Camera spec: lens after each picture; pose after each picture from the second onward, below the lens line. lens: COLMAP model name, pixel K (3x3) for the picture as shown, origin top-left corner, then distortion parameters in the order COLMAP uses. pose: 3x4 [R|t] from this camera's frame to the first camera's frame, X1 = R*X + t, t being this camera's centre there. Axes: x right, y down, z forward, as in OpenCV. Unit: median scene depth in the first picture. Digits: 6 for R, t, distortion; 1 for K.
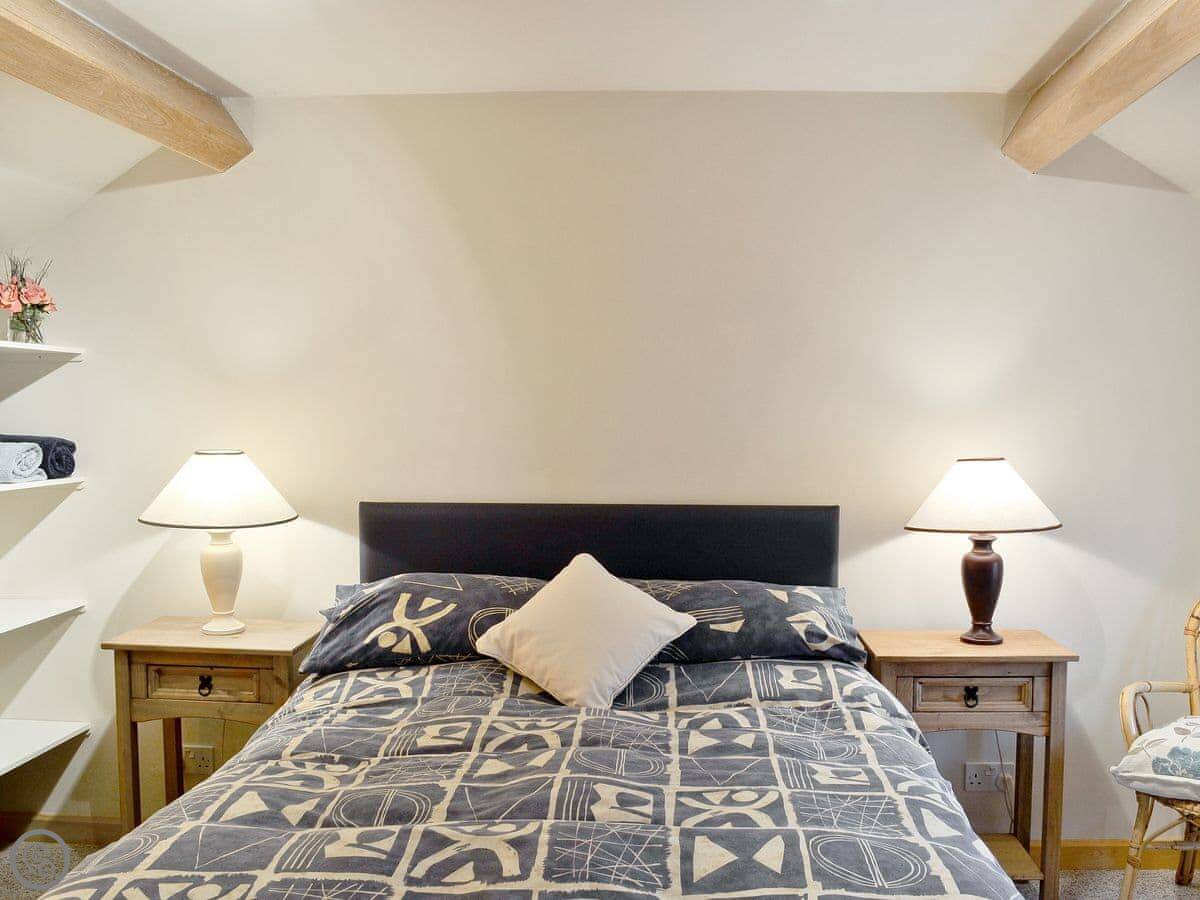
lens RADIAL K [[1104.7, 0, 600.0], [0, 1104.7, 450.0], [0, 0, 1]] dist [-0.085005, 0.007963]
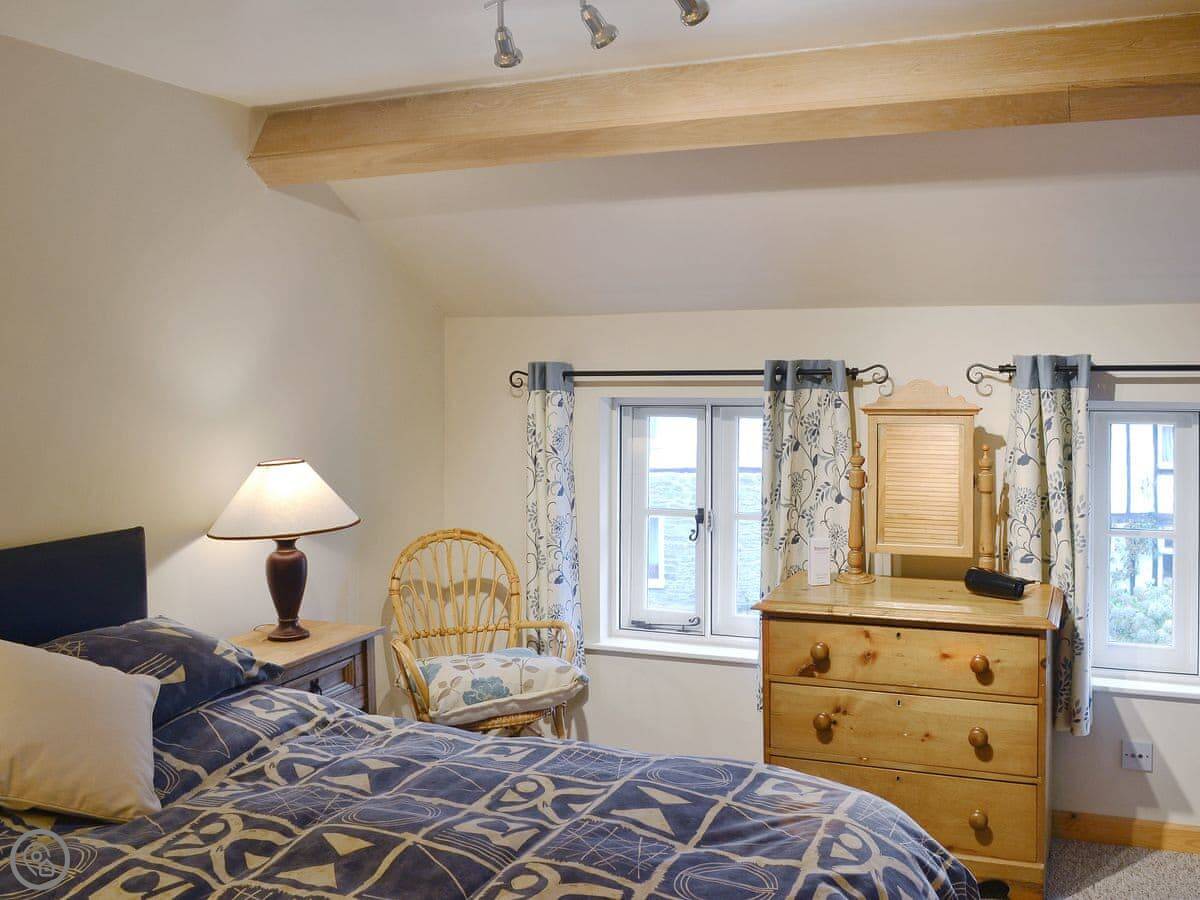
lens RADIAL K [[1211.2, 0, 600.3], [0, 1211.2, 360.7], [0, 0, 1]] dist [-0.062357, -0.002038]
pose [[0.329053, -0.007963, 0.944278, -0.705493], [0.053748, 0.998501, -0.010309, -0.066172], [-0.942781, 0.054145, 0.328988, 0.374056]]
